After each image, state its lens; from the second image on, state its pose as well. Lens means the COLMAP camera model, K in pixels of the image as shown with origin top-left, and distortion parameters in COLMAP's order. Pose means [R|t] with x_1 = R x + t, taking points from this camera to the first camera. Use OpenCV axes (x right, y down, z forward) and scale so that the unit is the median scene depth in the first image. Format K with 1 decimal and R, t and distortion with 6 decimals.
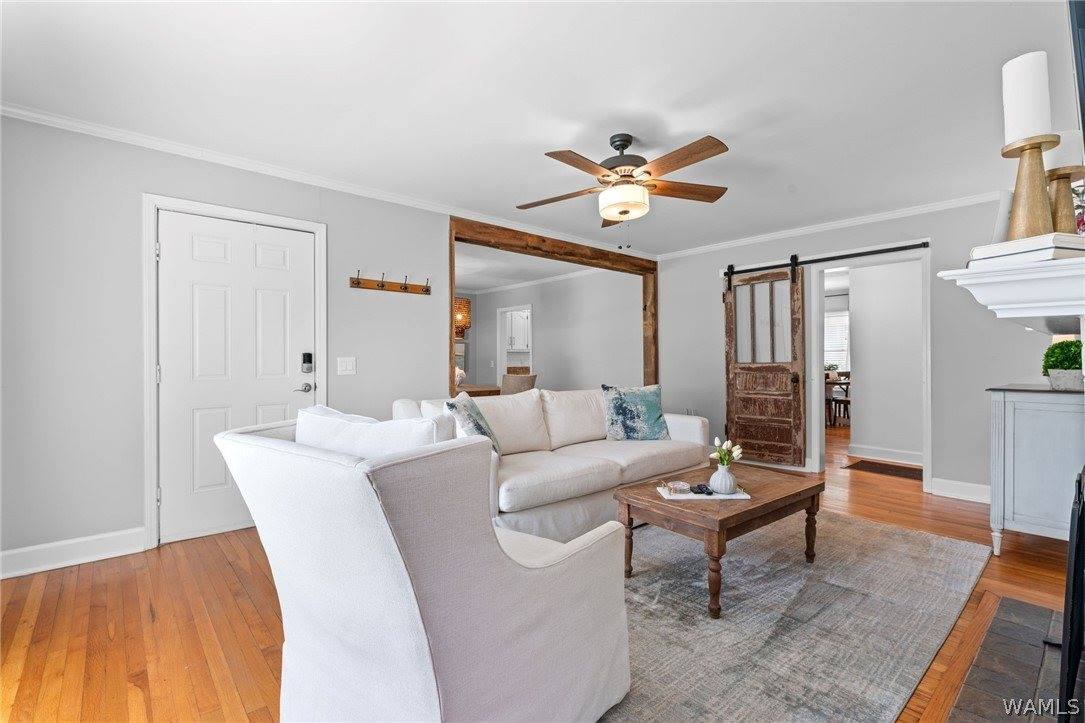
lens RADIAL K [[509.2, 0, 549.4], [0, 509.2, 363.8], [0, 0, 1]] dist [-0.001950, 0.001069]
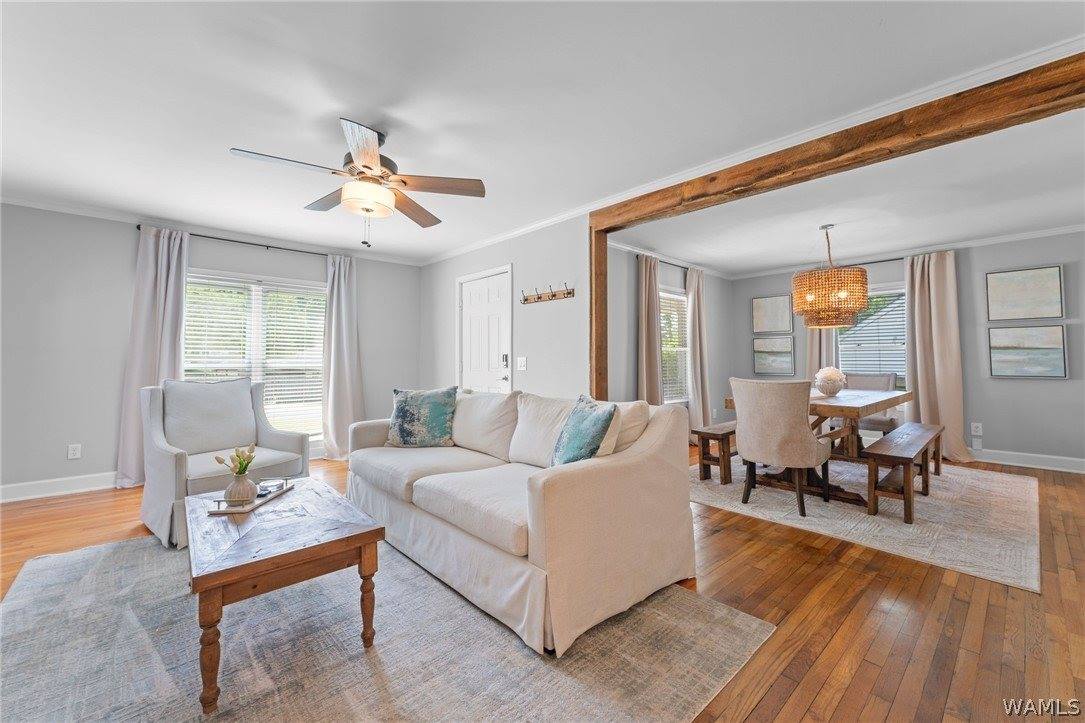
lens RADIAL K [[429.3, 0, 543.2], [0, 429.3, 357.1], [0, 0, 1]] dist [-0.003326, -0.000661]
pose [[0.024024, -0.011548, -0.999645, 0.608396], [-0.007278, 0.999905, -0.011726, 0.000165], [0.999685, 0.007557, 0.023938, 0.857211]]
